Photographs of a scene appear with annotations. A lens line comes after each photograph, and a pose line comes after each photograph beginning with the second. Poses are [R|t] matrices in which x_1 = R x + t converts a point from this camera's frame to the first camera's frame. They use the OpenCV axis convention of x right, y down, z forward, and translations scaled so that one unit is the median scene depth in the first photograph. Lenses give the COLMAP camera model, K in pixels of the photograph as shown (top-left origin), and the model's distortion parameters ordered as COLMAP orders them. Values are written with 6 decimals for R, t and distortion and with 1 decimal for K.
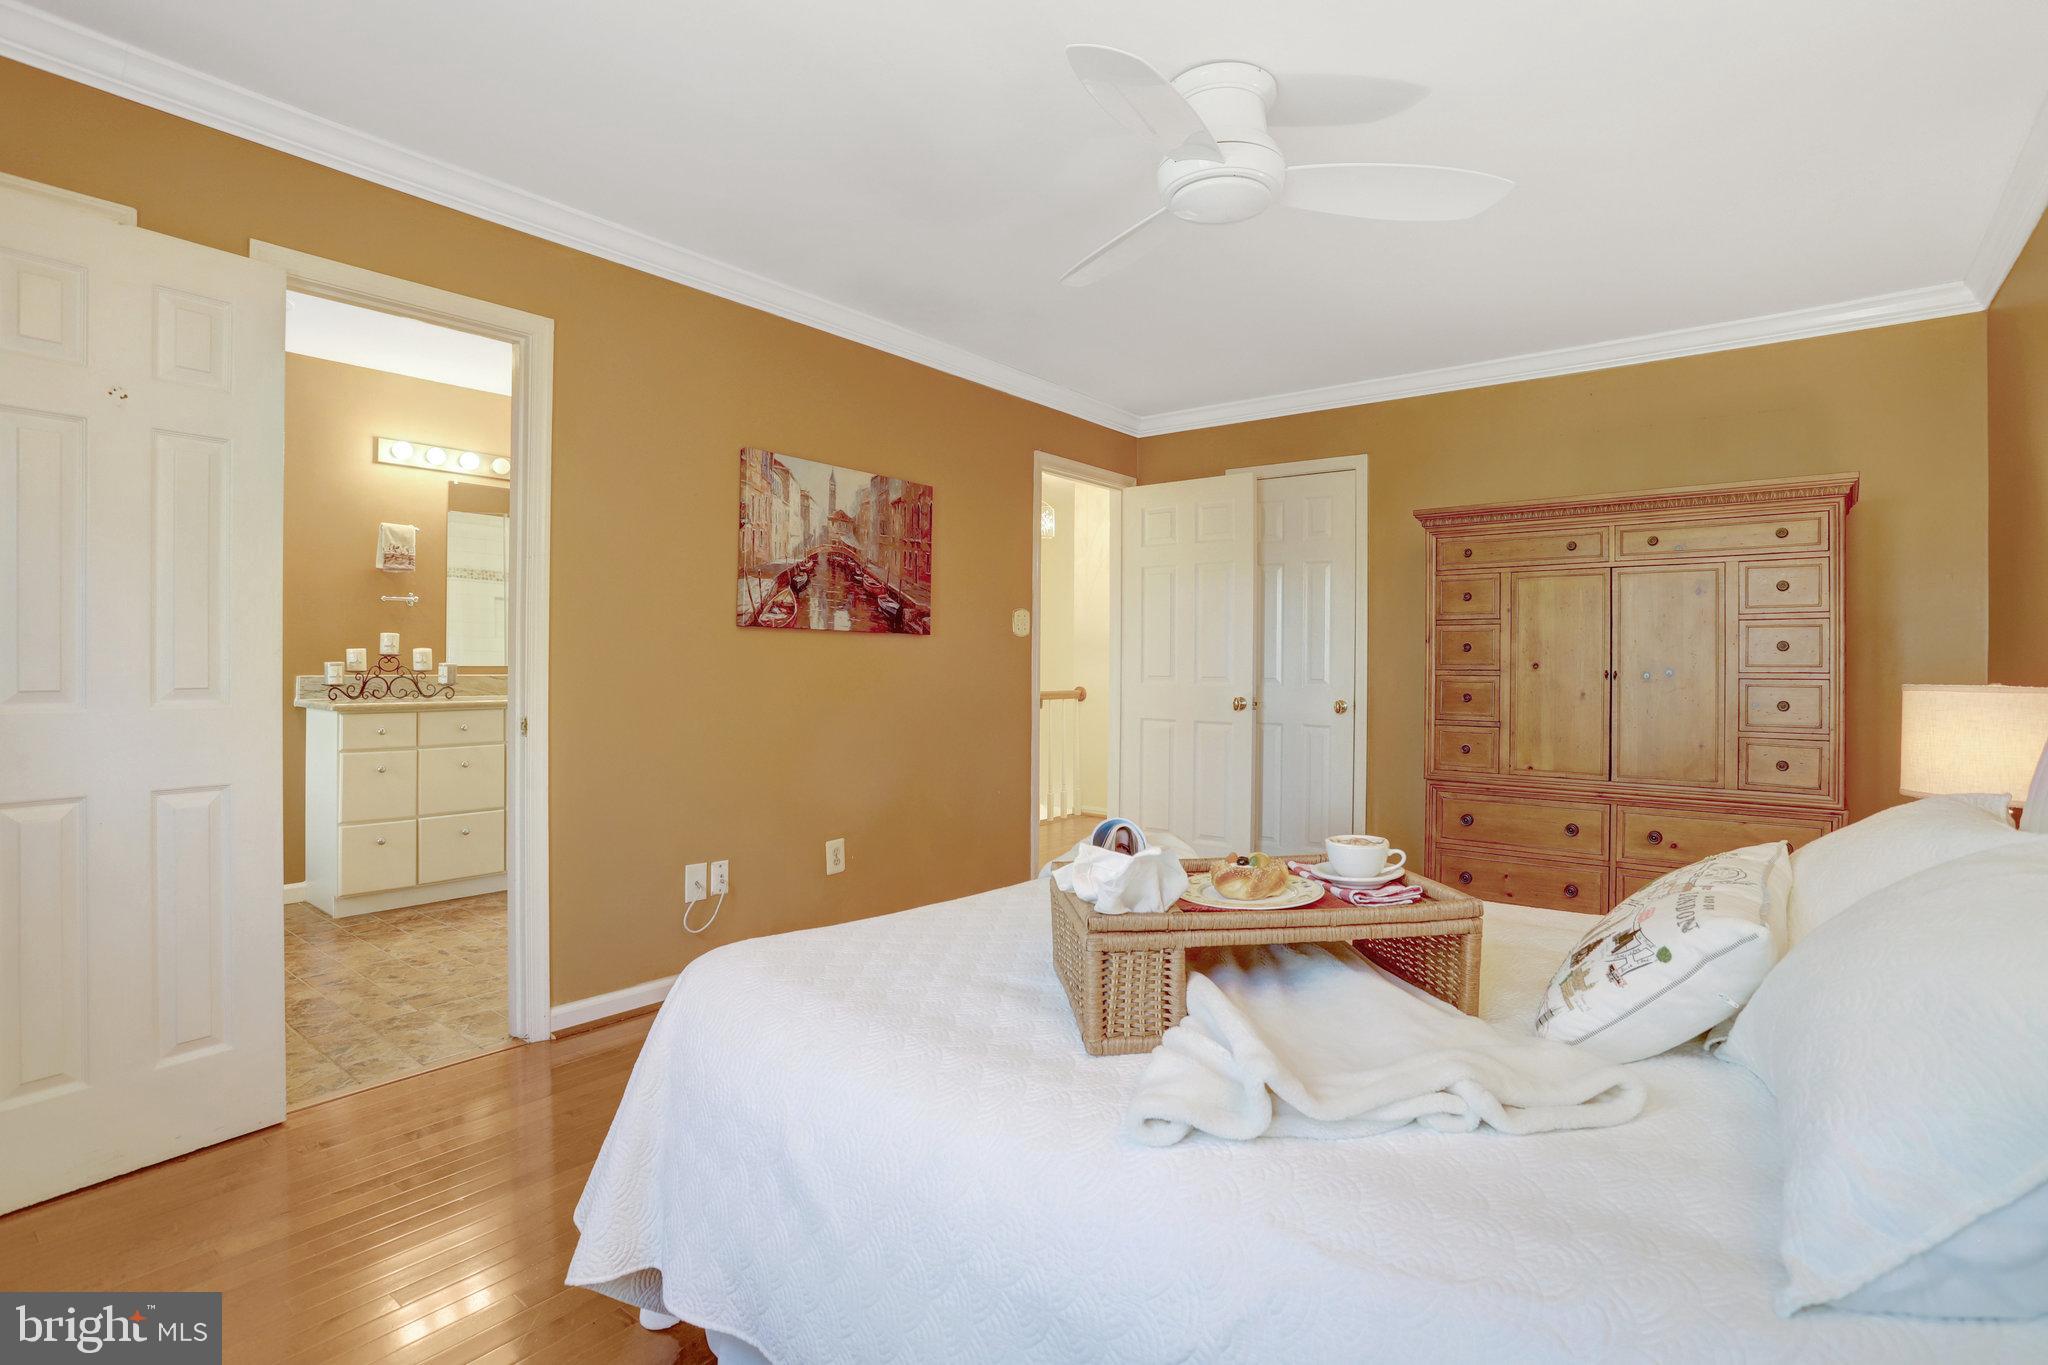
lens RADIAL K [[1025.5, 0, 1021.8], [0, 1025.5, 646.8], [0, 0, 1]] dist [-0.079380, 0.066326]
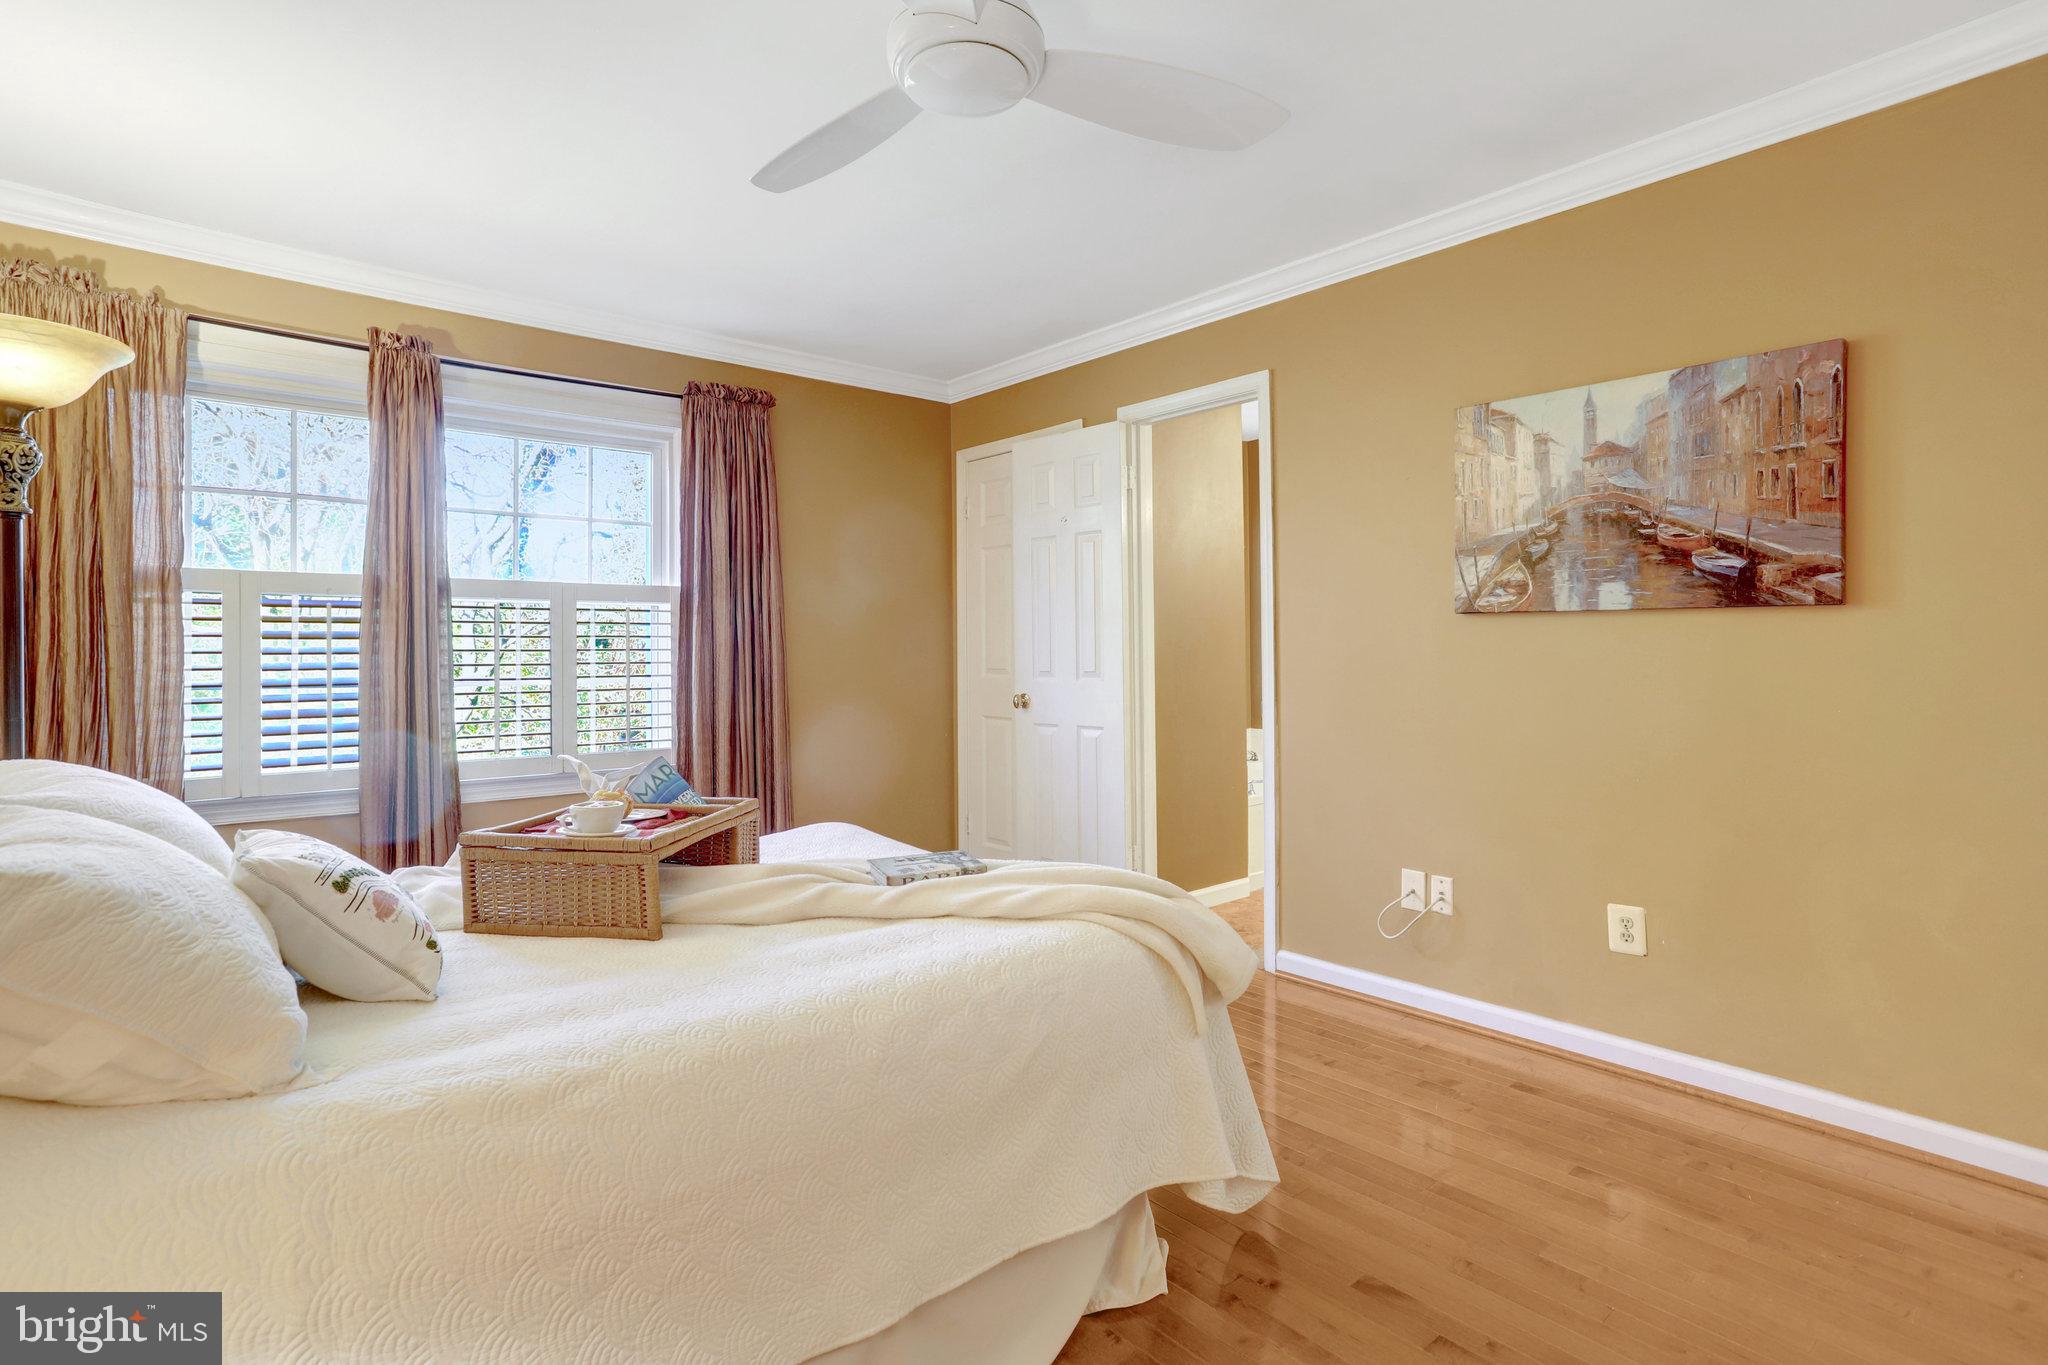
lens RADIAL K [[1025.5, 0, 1021.8], [0, 1025.5, 646.8], [0, 0, 1]] dist [-0.079380, 0.066326]
pose [[-0.214877, -0.016049, -0.976509, 0.605819], [0.013641, 0.999718, -0.019432, 0.018056], [0.976546, -0.017496, -0.214597, 0.763383]]
